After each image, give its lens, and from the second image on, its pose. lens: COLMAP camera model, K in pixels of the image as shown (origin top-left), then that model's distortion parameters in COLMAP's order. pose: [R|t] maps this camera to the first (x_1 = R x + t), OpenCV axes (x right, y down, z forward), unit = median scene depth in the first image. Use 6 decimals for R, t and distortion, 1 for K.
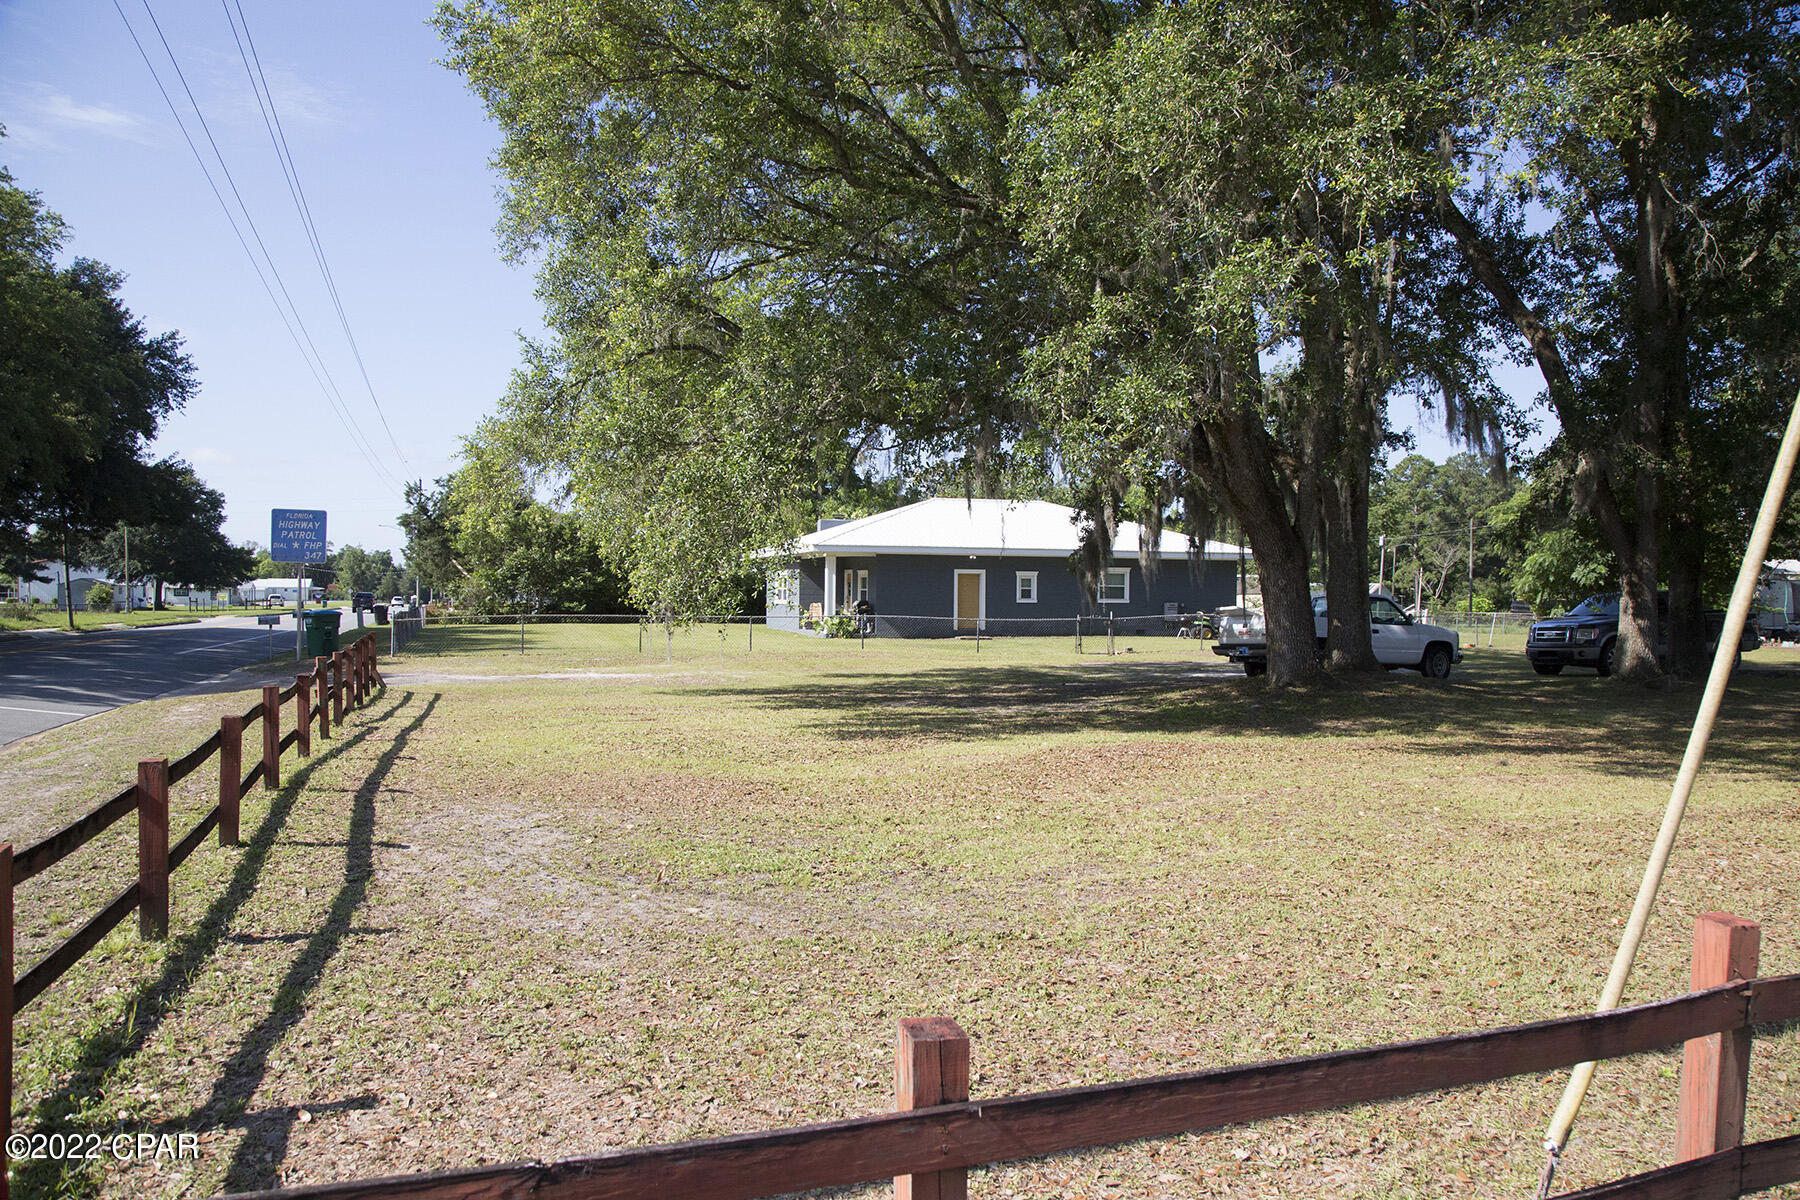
lens RADIAL K [[1250.4, 0, 900.0], [0, 1250.4, 600.0], [0, 0, 1]] dist [-0.118847, 0.079580]
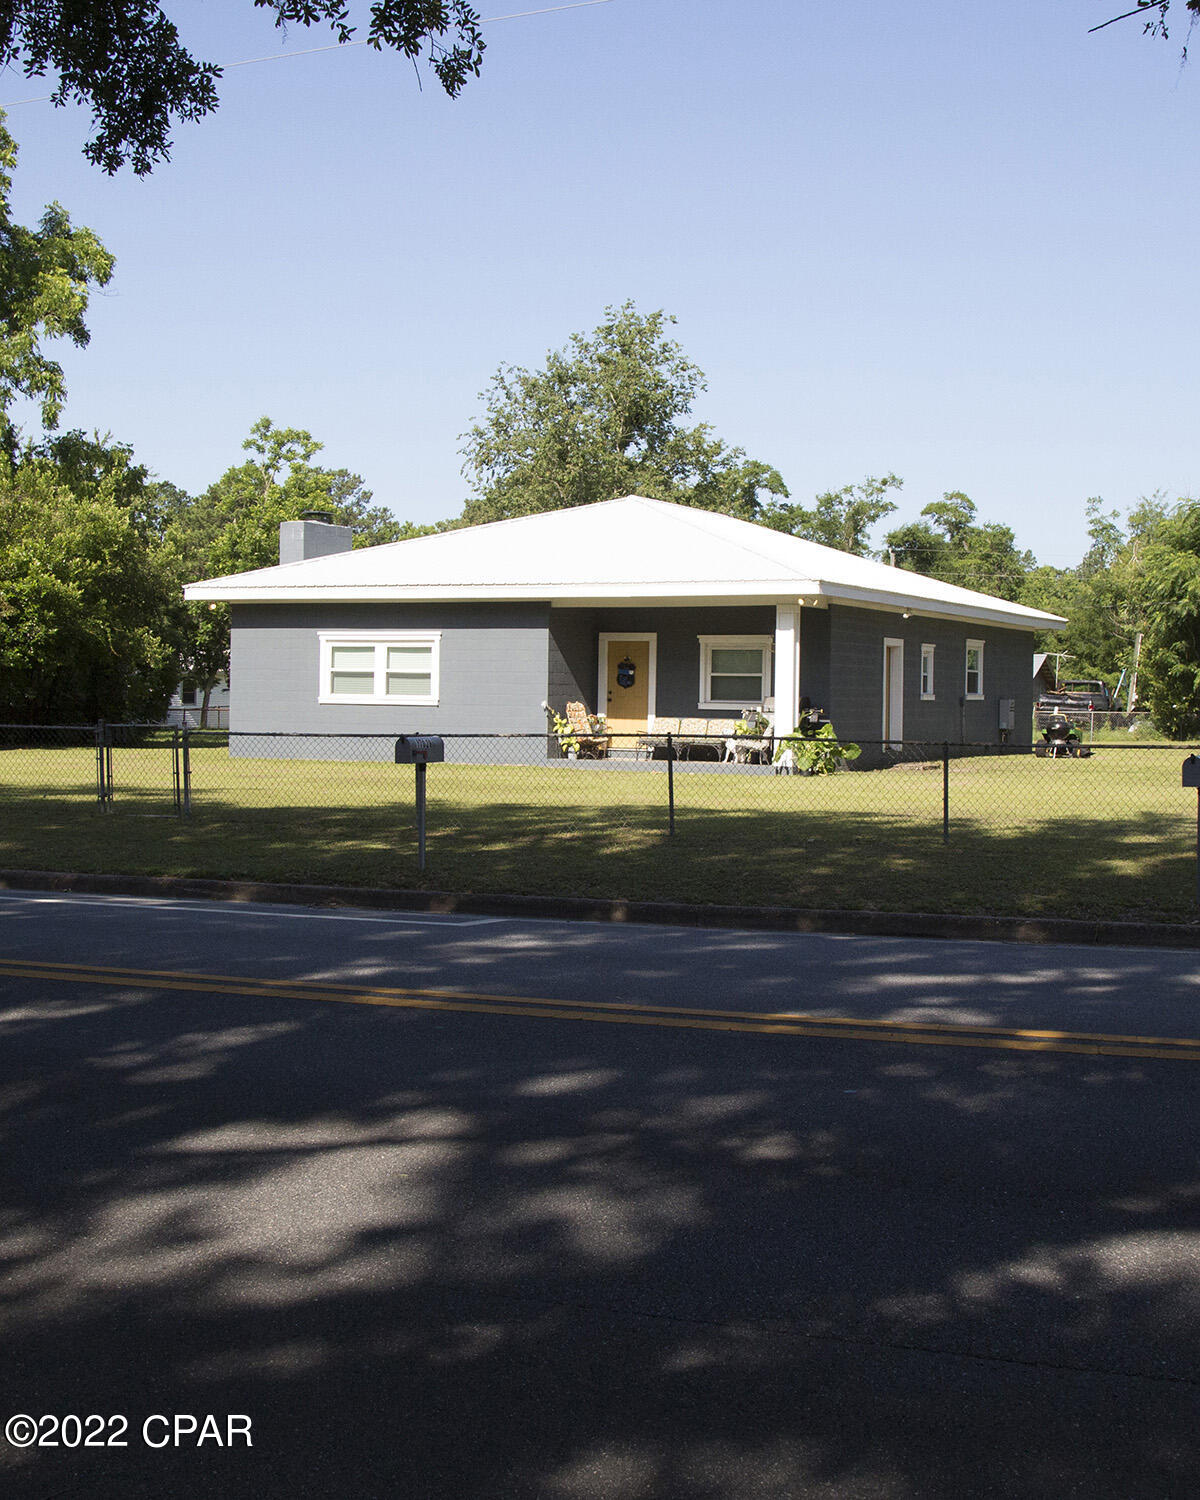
lens RADIAL K [[1943.8, 0, 600.0], [0, 1943.8, 750.0], [0, 0, 1]] dist [-0.082944, -0.002852]
pose [[0.685029, -0.021603, 0.728195, -0.520904], [-0.001238, 0.999524, 0.030817, -0.001890], [-0.728514, -0.022012, 0.684677, 0.431233]]
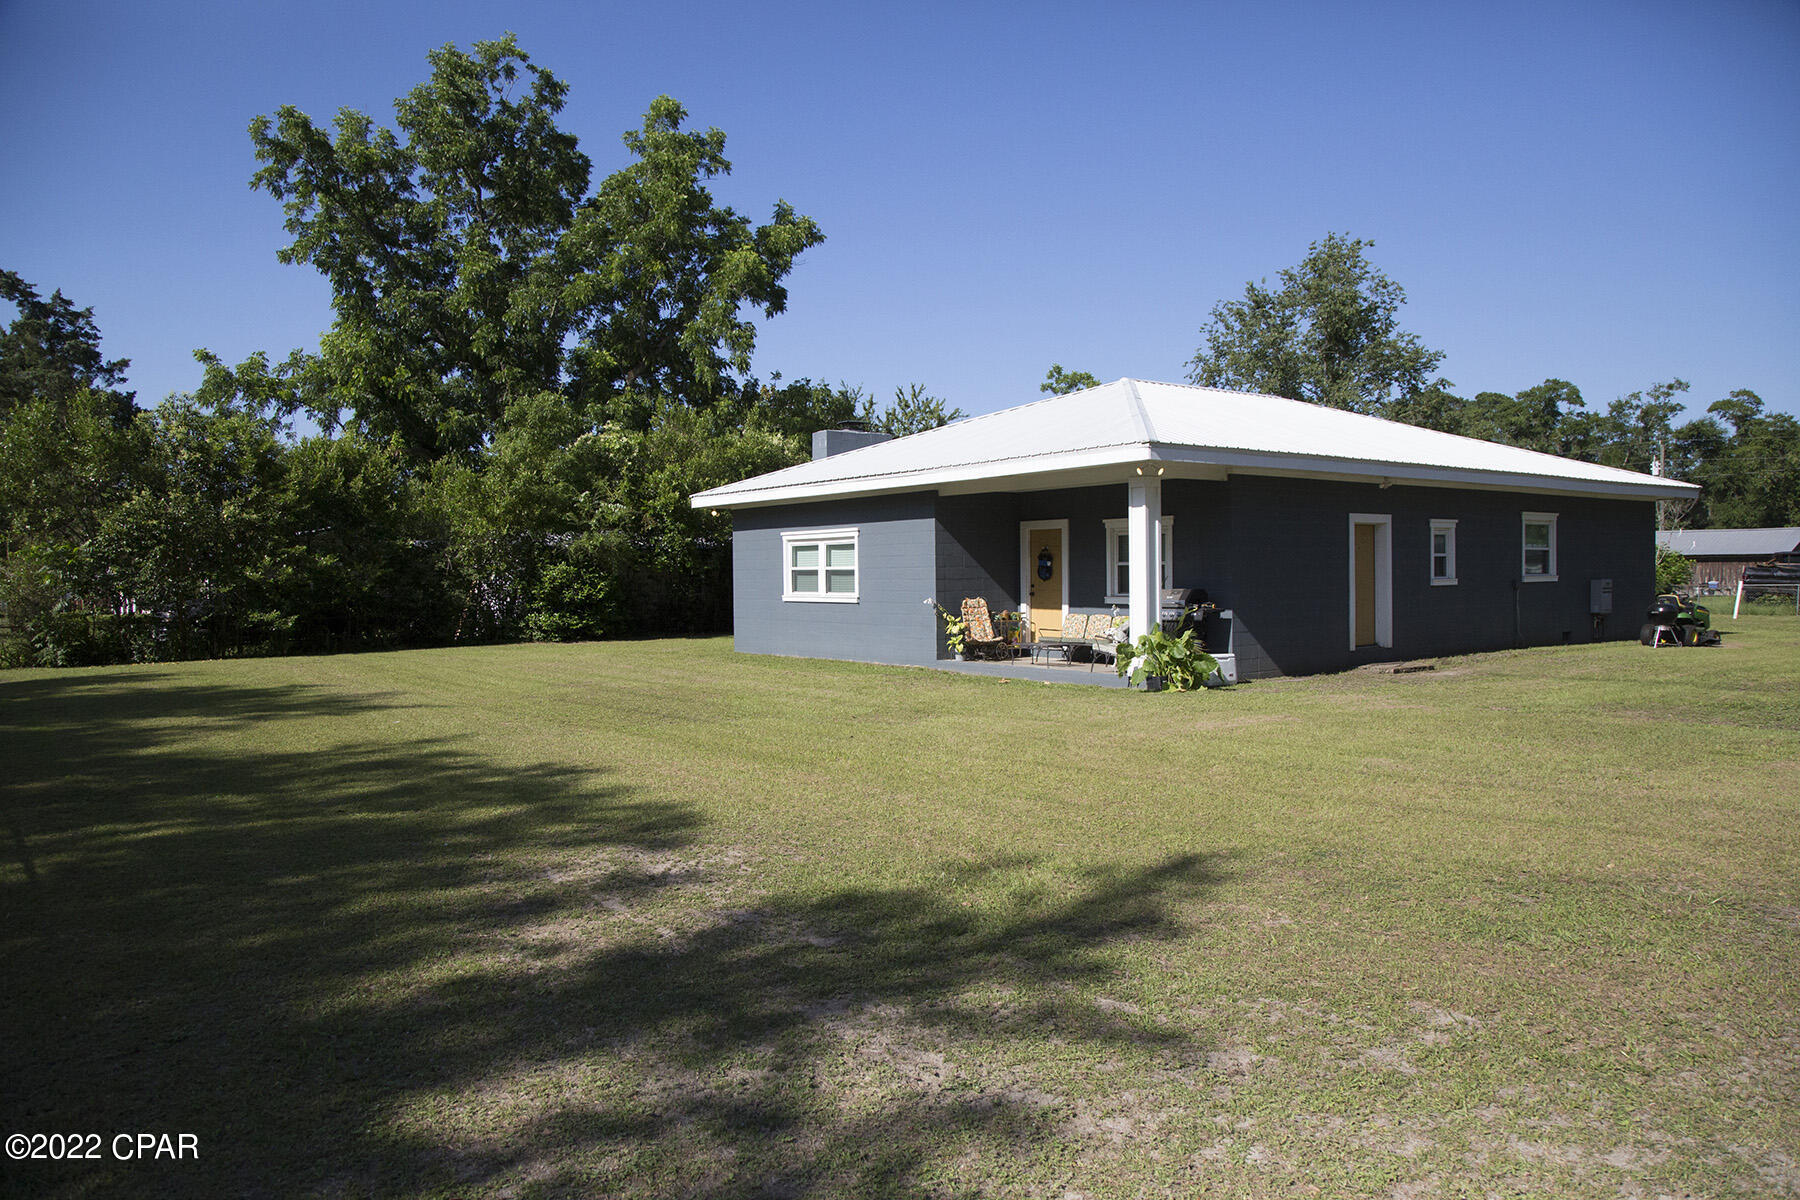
lens RADIAL K [[1250.4, 0, 900.0], [0, 1250.4, 600.0], [0, 0, 1]] dist [-0.118847, 0.079580]
pose [[0.943349, -0.028271, 0.330594, -0.204985], [0.024394, 0.999576, 0.015873, -0.003939], [-0.330903, -0.006909, 0.943640, 0.527336]]
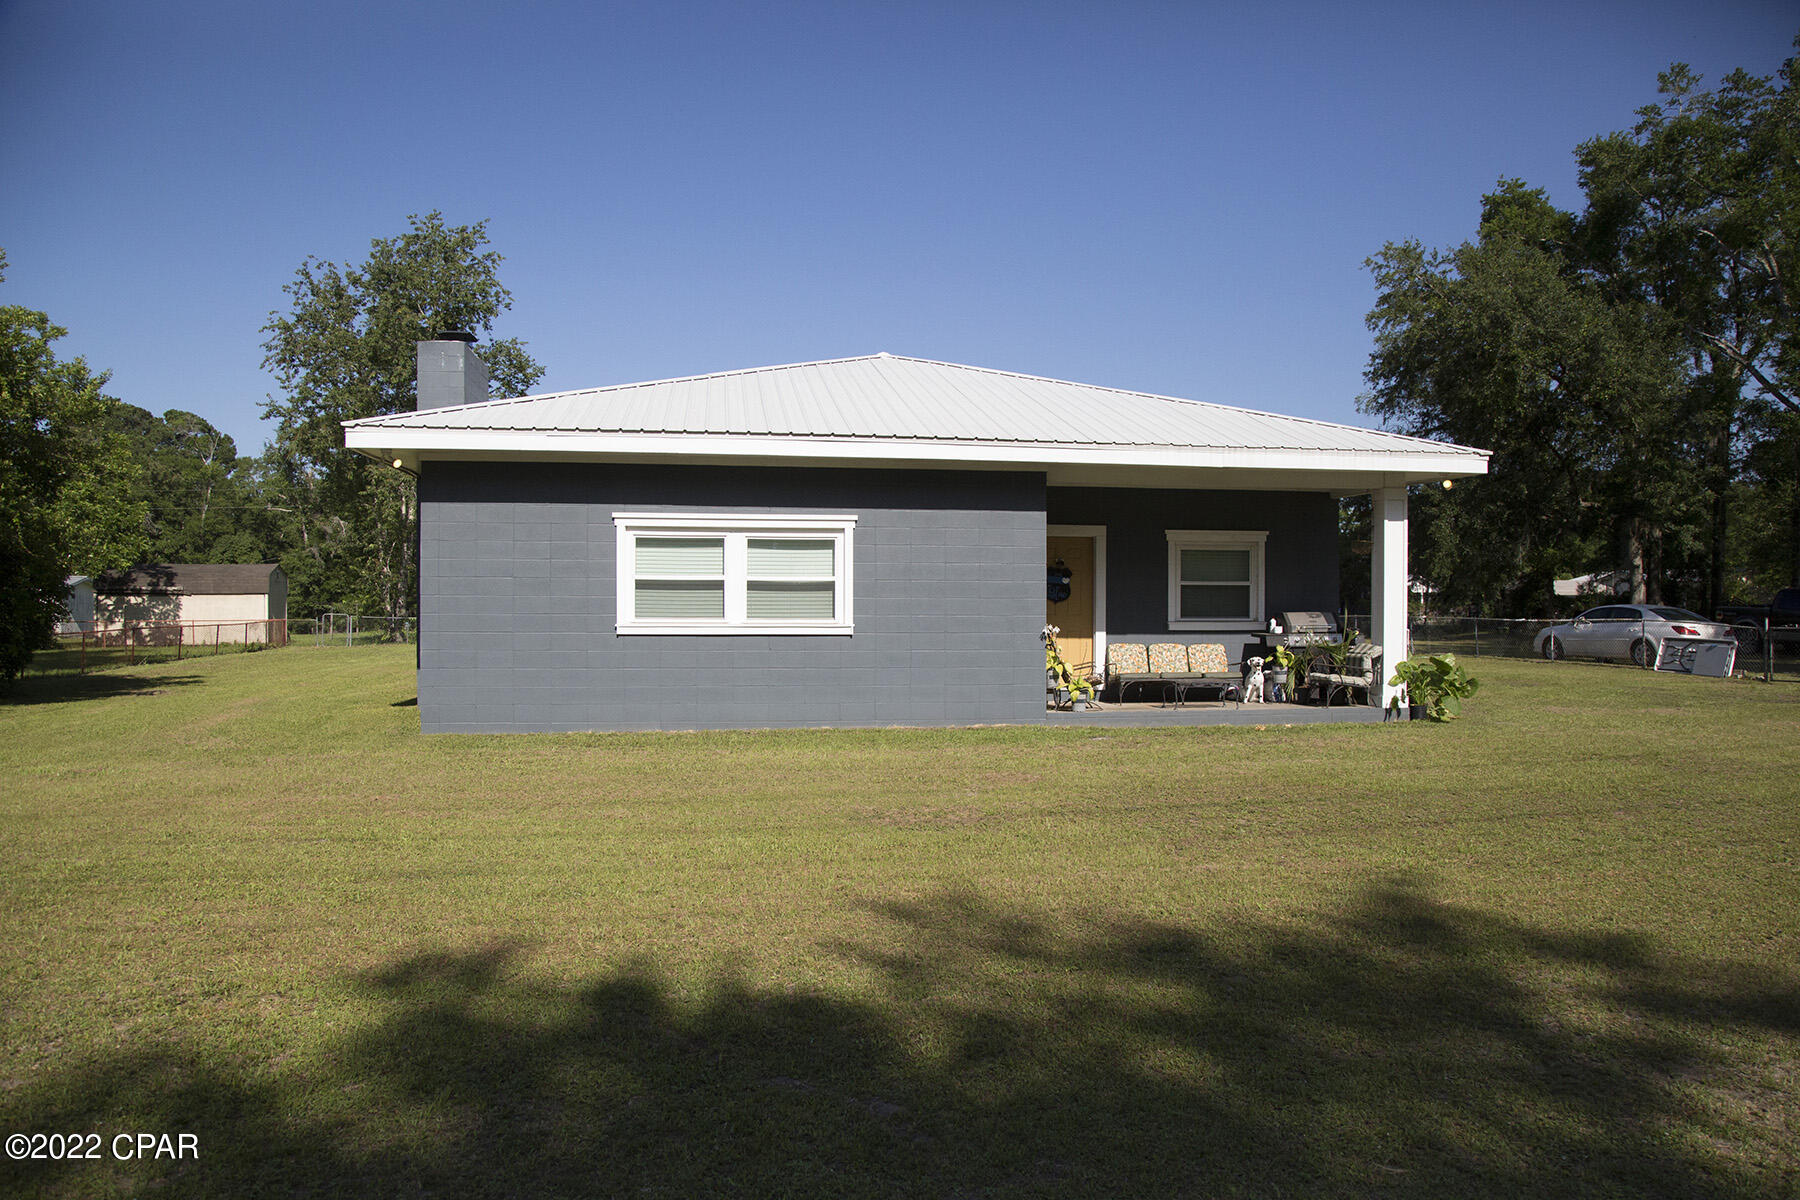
lens RADIAL K [[1250.4, 0, 900.0], [0, 1250.4, 600.0], [0, 0, 1]] dist [-0.118847, 0.079580]
pose [[0.127740, -0.006612, 0.991786, -0.338342], [0.007133, 0.999958, 0.005748, -0.005208], [-0.991782, 0.006340, 0.127781, 0.874994]]
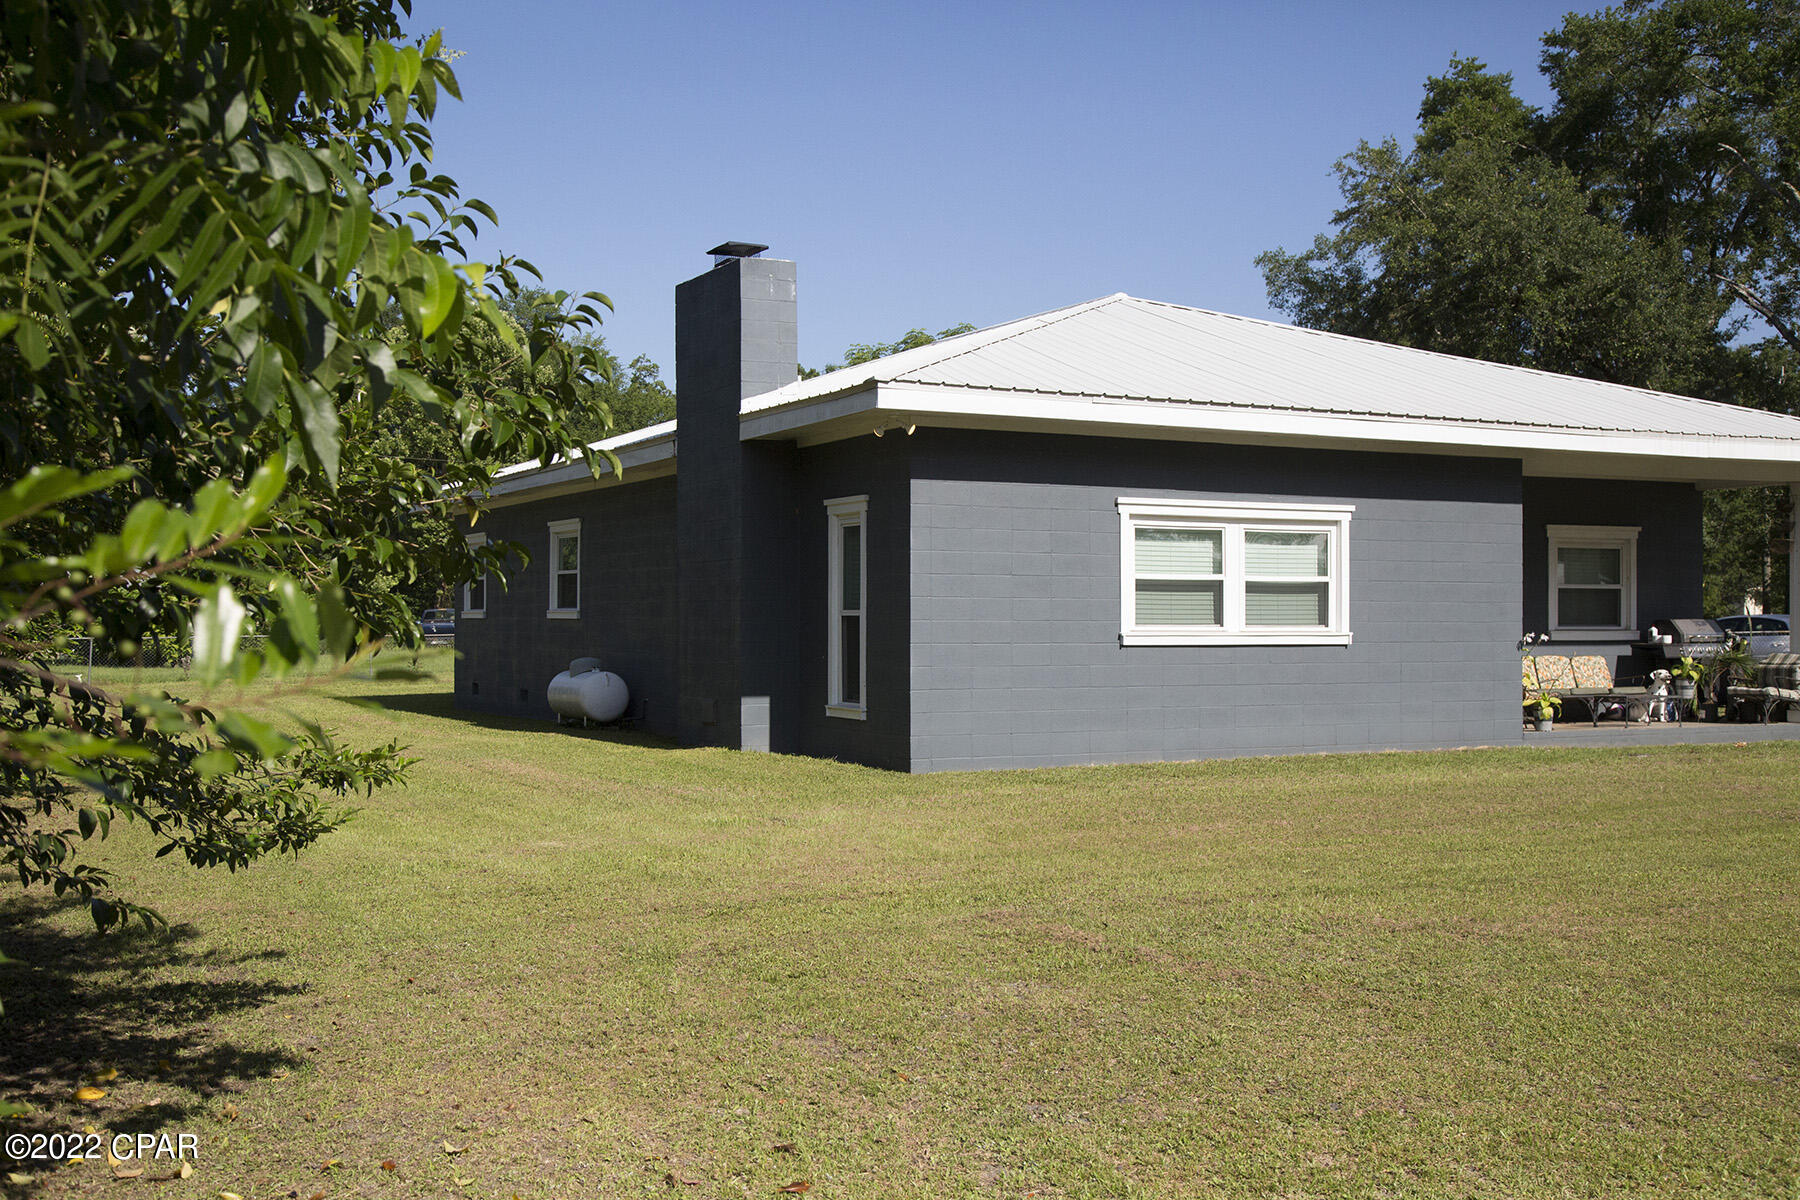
lens RADIAL K [[1922.4, 0, 900.0], [0, 1922.4, 600.0], [0, 0, 1]] dist [0.013458, 0.022221]
pose [[-0.193118, -0.003637, 0.981169, -0.402645], [0.002930, 0.999987, 0.004284, -0.006276], [-0.981171, 0.003702, -0.193105, 1.062157]]
